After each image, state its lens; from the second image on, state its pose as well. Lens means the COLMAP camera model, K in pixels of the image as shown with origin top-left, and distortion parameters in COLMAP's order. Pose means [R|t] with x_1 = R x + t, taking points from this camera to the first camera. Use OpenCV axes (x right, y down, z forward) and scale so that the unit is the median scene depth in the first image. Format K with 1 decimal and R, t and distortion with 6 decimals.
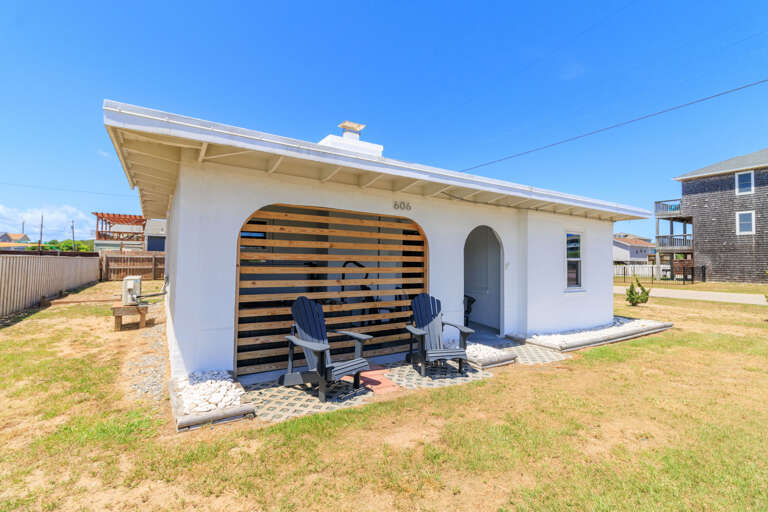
lens RADIAL K [[350.3, 0, 385.0], [0, 350.3, 247.2], [0, 0, 1]] dist [0.027870, -0.000357]
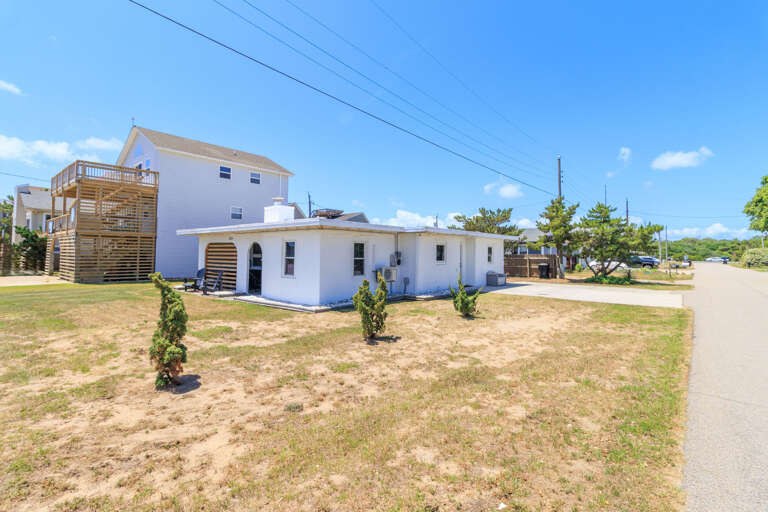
lens RADIAL K [[370.7, 0, 380.4], [0, 370.7, 250.2], [0, 0, 1]] dist [0.016723, 0.000211]
pose [[0.293387, -0.025815, -0.955645, 2.272392], [0.027354, 0.999453, -0.018601, 0.042408], [0.955602, -0.020684, 0.293933, 0.906434]]
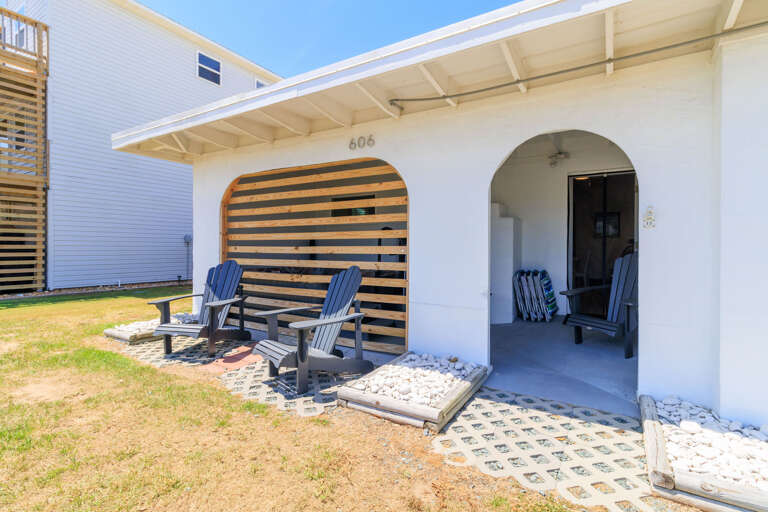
lens RADIAL K [[358.8, 0, 385.9], [0, 358.8, 250.0], [0, 0, 1]] dist [0.024640, 0.000361]
pose [[0.453500, -0.009921, -0.891201, 0.507623], [0.040448, 0.999137, 0.009460, 0.065349], [0.890338, -0.040337, 0.453510, 0.511960]]
